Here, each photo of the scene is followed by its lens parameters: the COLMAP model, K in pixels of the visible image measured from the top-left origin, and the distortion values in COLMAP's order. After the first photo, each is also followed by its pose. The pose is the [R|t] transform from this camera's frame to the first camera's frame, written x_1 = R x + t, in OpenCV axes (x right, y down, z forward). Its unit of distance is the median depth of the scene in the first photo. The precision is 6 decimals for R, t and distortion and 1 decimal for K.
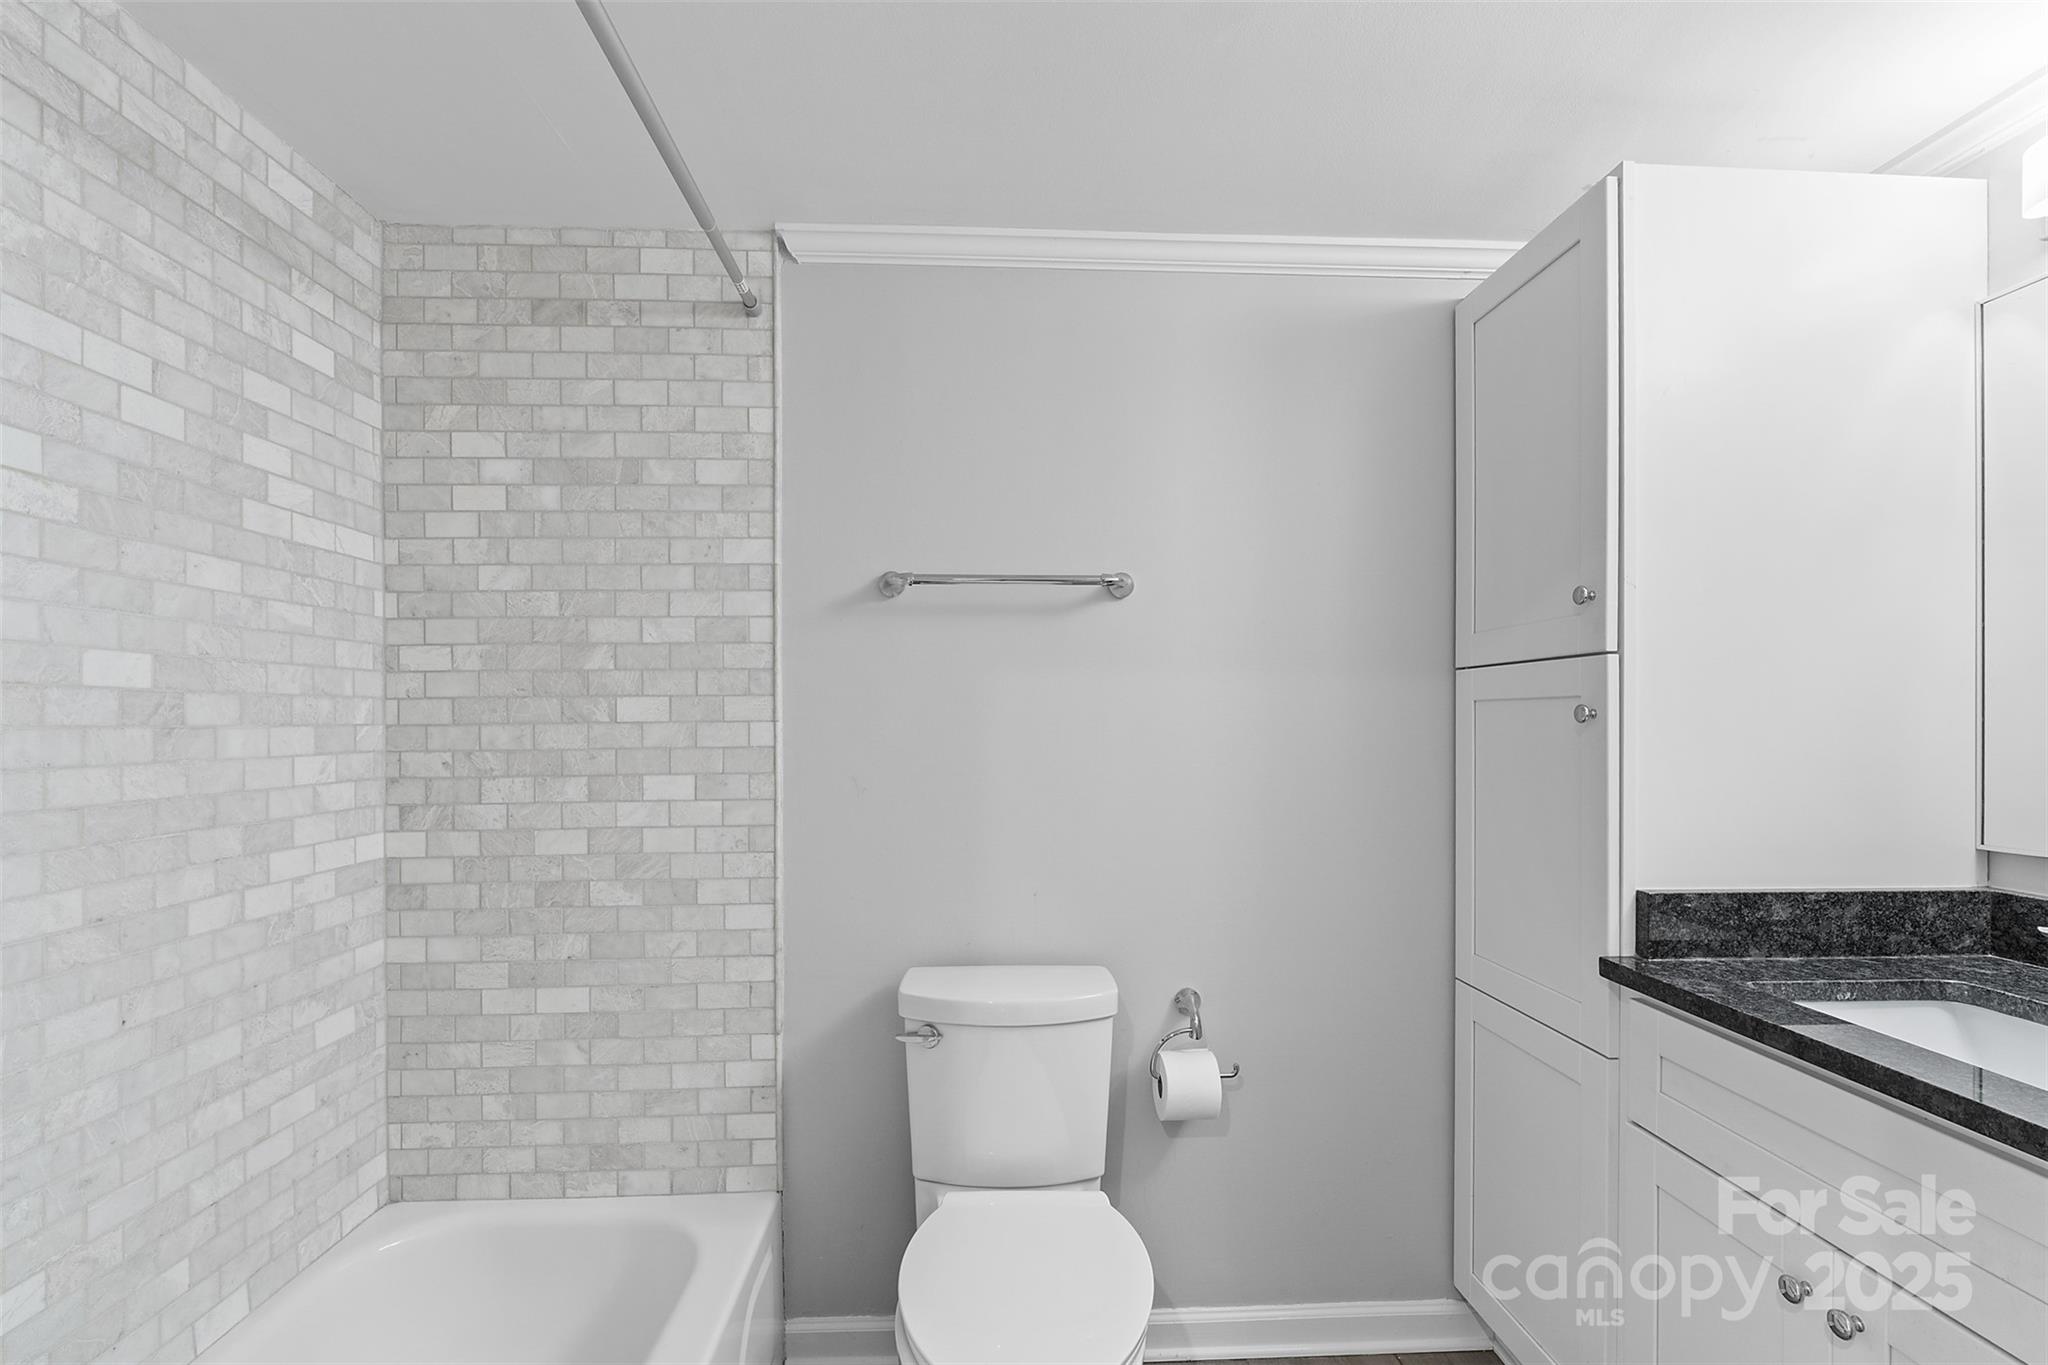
lens RADIAL K [[907.8, 0, 1025.7], [0, 907.8, 718.9], [0, 0, 1]] dist [-0.001811, -0.000771]
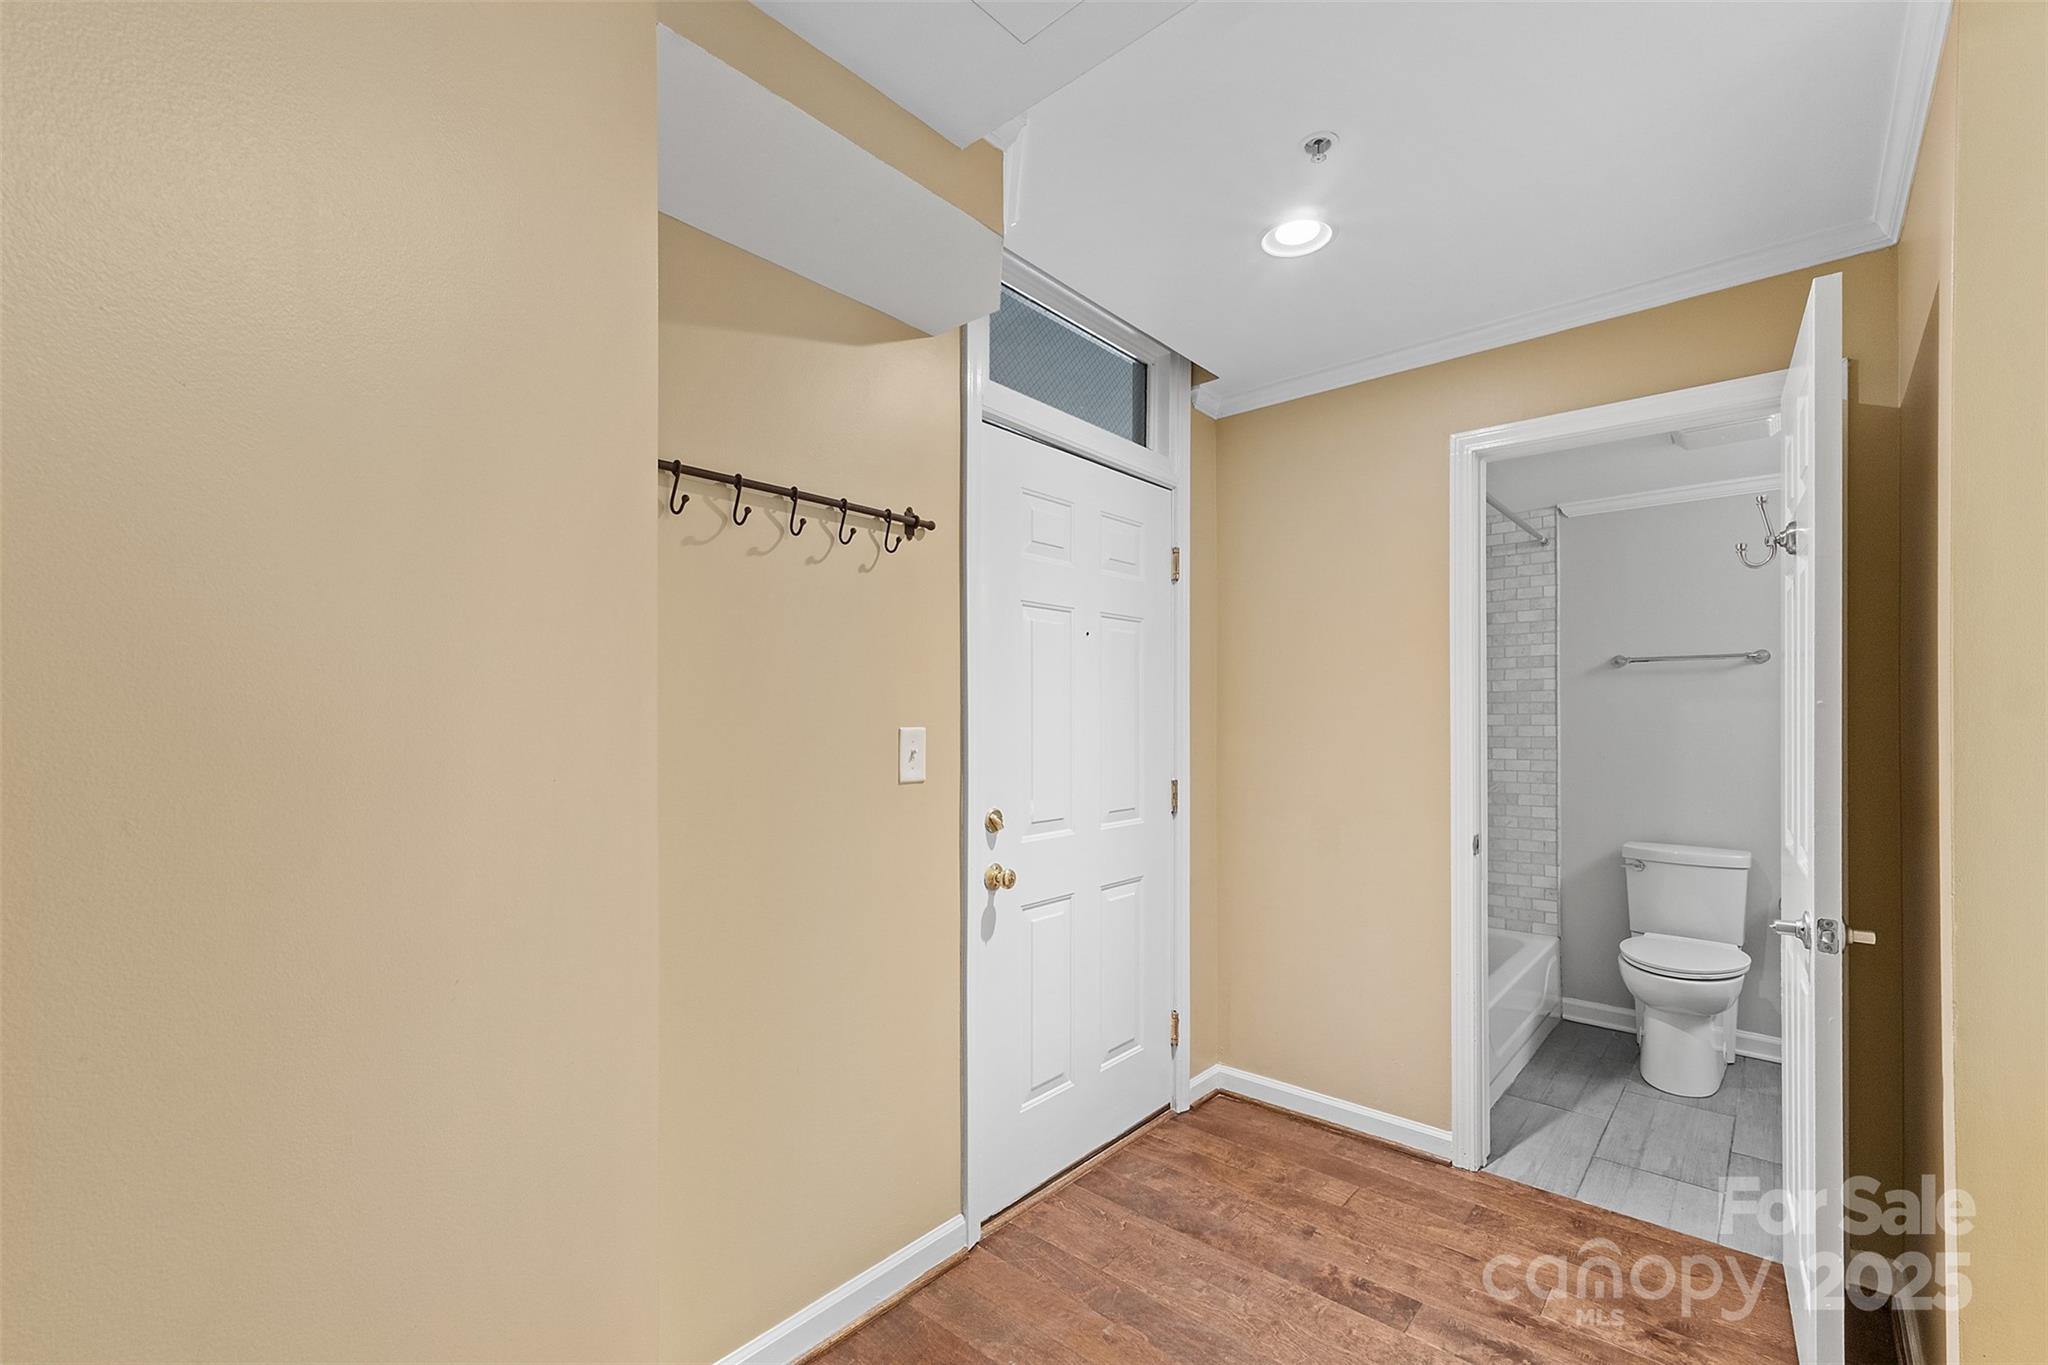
lens RADIAL K [[872.0, 0, 1025.0], [0, 872.0, 716.0], [0, 0, 1]] dist [0.001072, -0.000085]
pose [[0.720595, -0.001875, -0.693353, 0.272070], [-0.001657, 0.999989, -0.004426, -0.008960], [0.693354, 0.004338, 0.720584, -1.470748]]
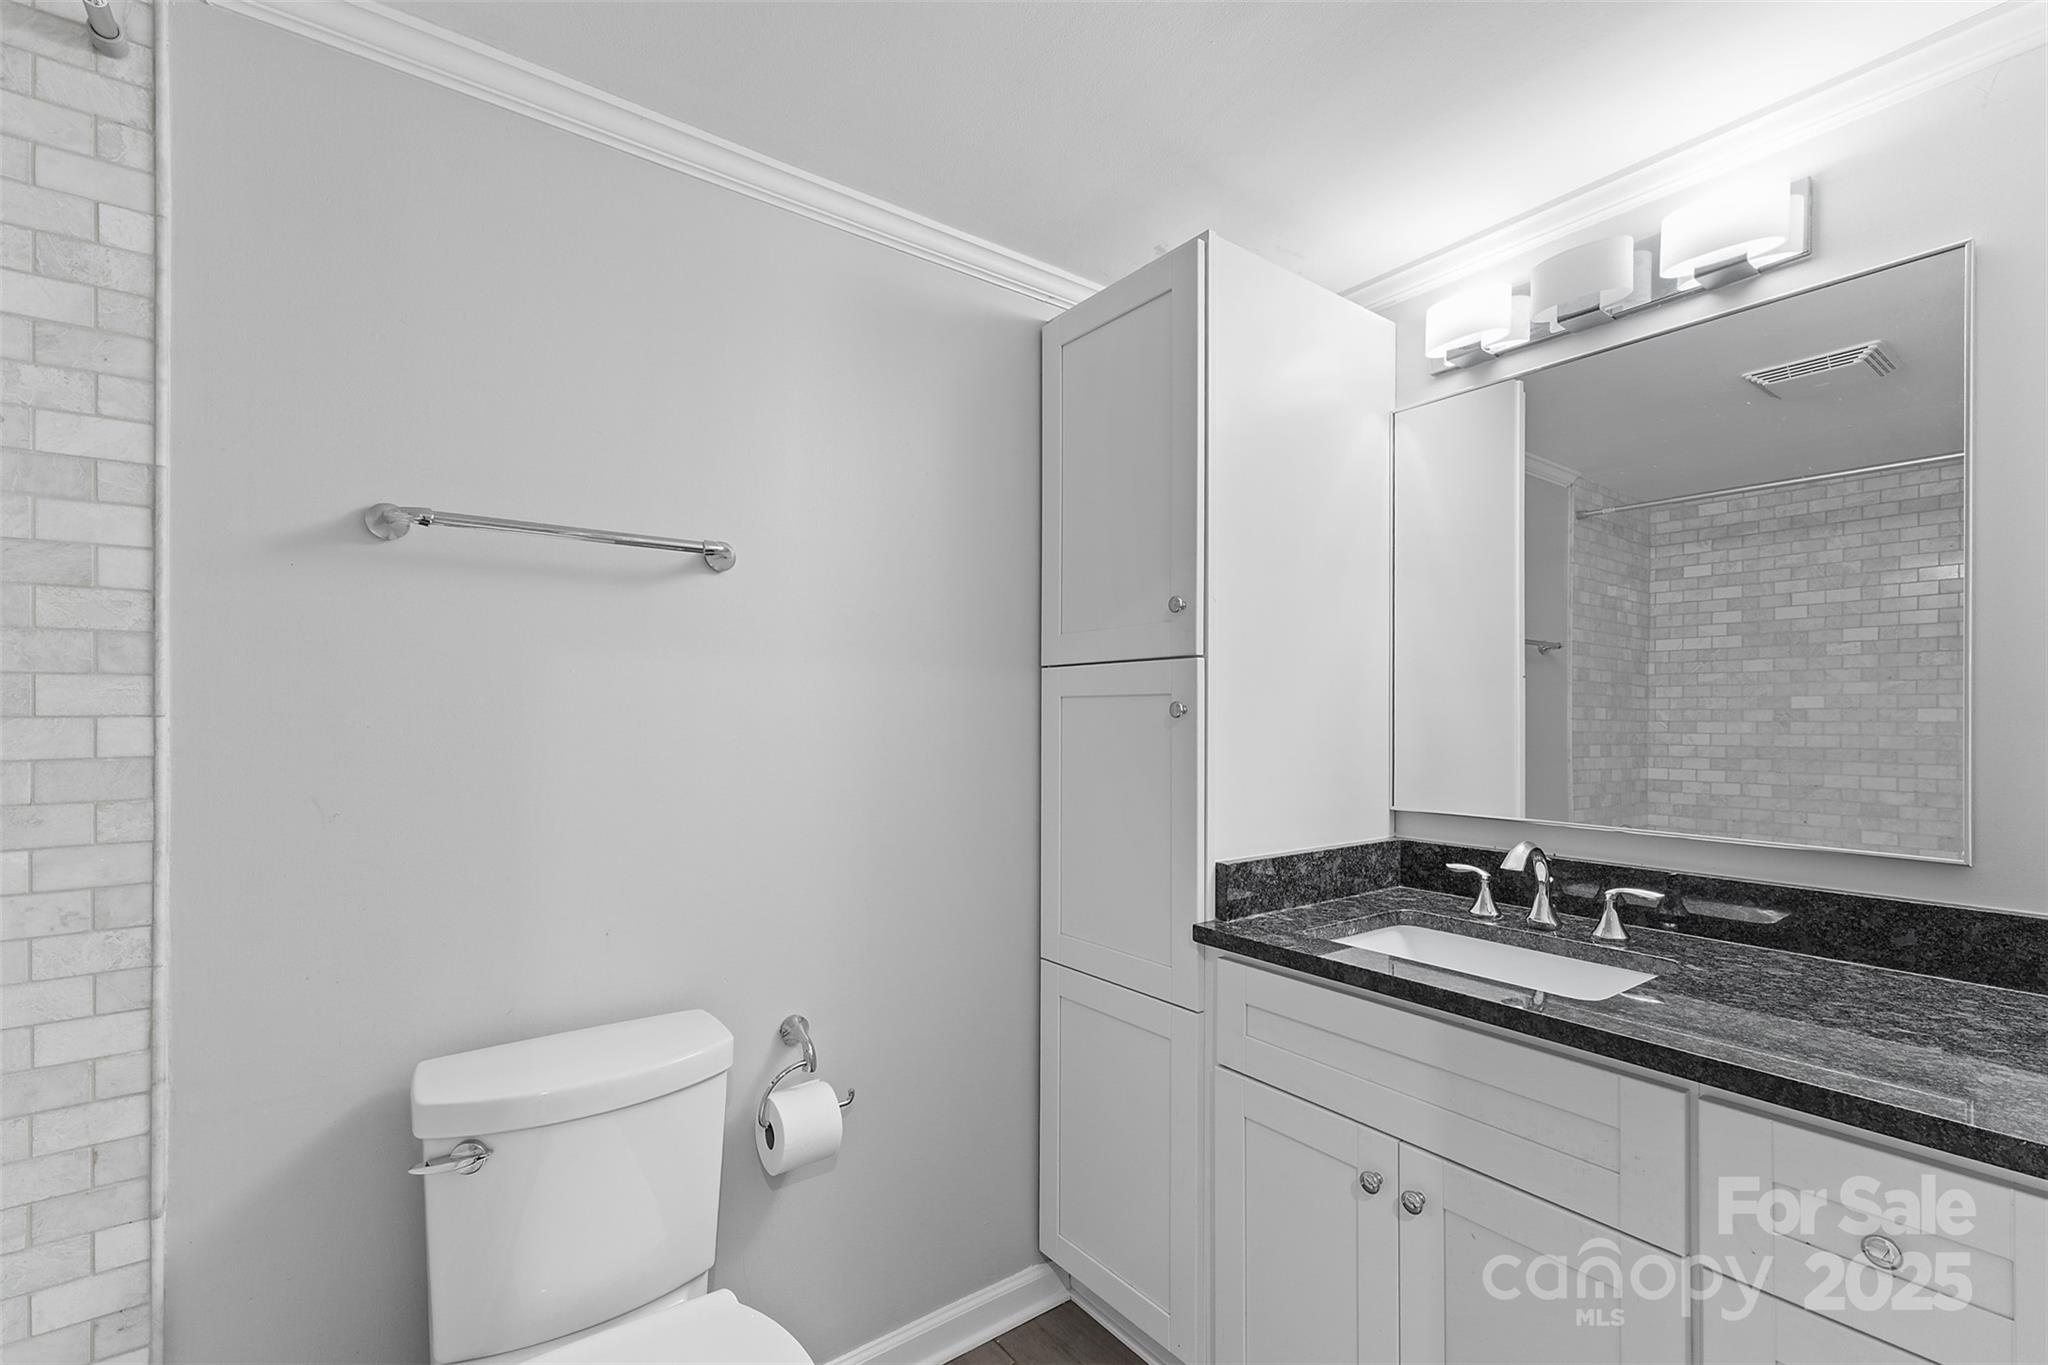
lens RADIAL K [[878.9, 0, 1025.3], [0, 878.9, 708.2], [0, 0, 1]] dist [0.007853, -0.000589]
pose [[0.829222, 0.004980, 0.558897, -0.121354], [-0.002028, 0.999981, -0.005901, -0.000620], [-0.558916, 0.003760, 0.829216, 0.159834]]
